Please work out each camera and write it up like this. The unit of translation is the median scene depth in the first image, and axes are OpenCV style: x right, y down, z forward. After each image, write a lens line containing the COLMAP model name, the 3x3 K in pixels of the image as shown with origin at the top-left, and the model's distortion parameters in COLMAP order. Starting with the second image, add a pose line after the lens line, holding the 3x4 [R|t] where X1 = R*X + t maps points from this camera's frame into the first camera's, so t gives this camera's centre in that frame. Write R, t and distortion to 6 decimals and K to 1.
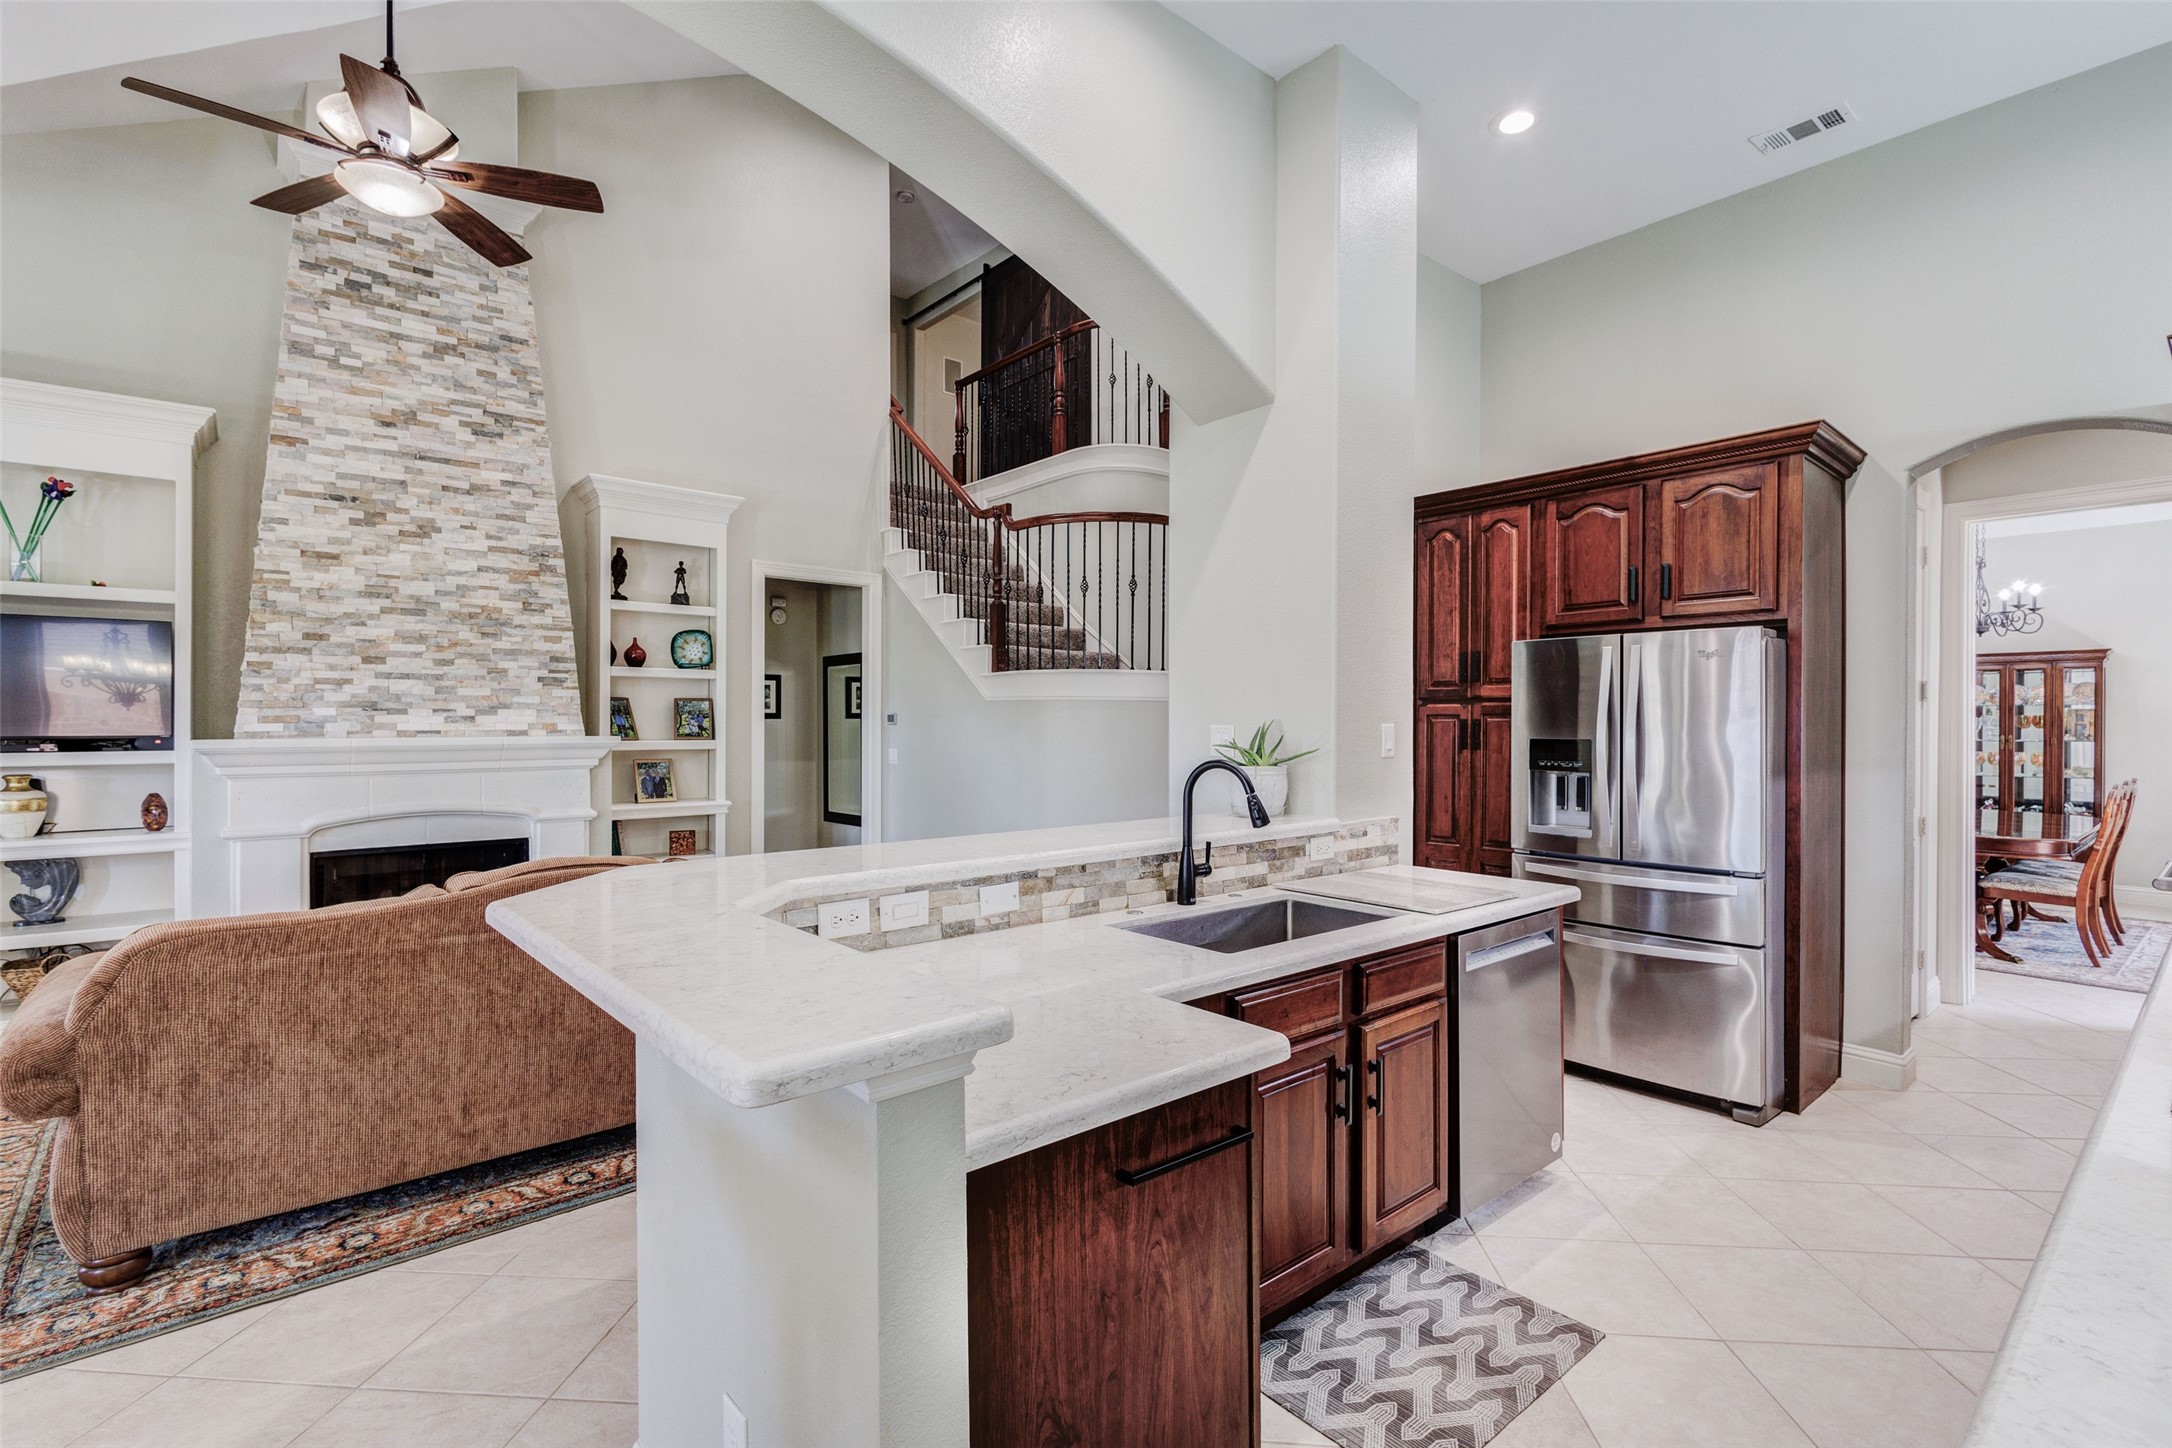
lens RADIAL K [[995.5, 0, 1085.9], [0, 995.5, 738.8], [0, 0, 1]] dist [0.003743, -0.001198]
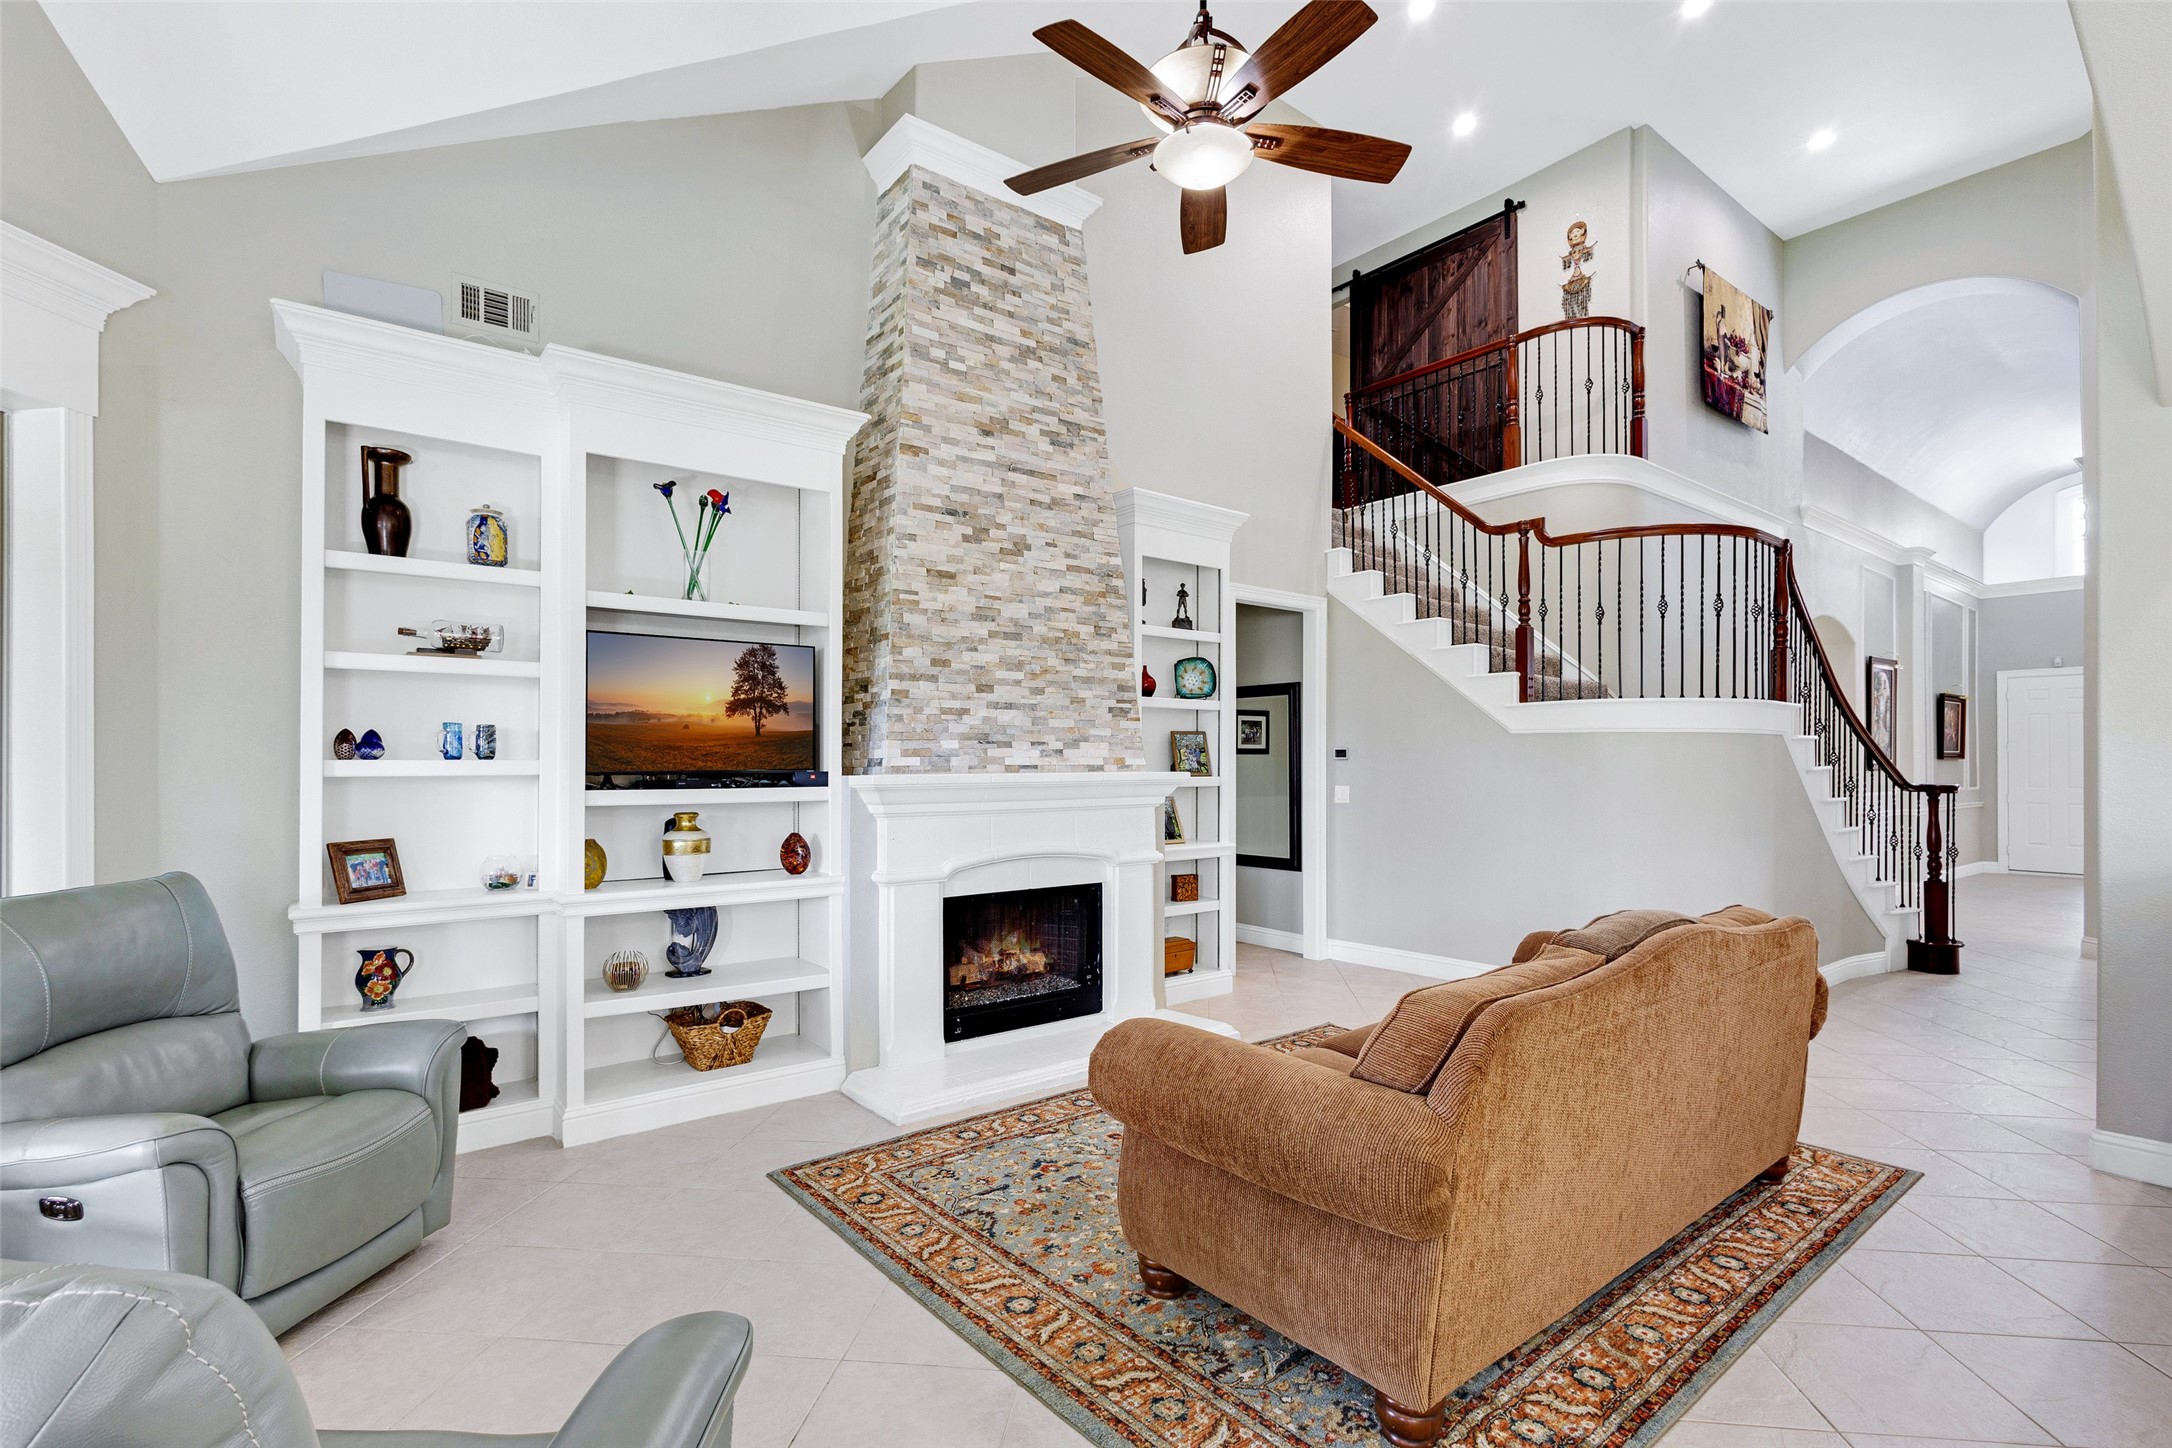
lens RADIAL K [[1014.9, 0, 1082.8], [0, 1014.9, 766.7], [0, 0, 1]] dist [0.000825, -0.000117]
pose [[0.999103, 0.000301, -0.042340, -0.564918], [-0.000757, 0.999942, -0.010755, 0.002990], [0.042334, 0.010778, 0.999045, 0.068869]]
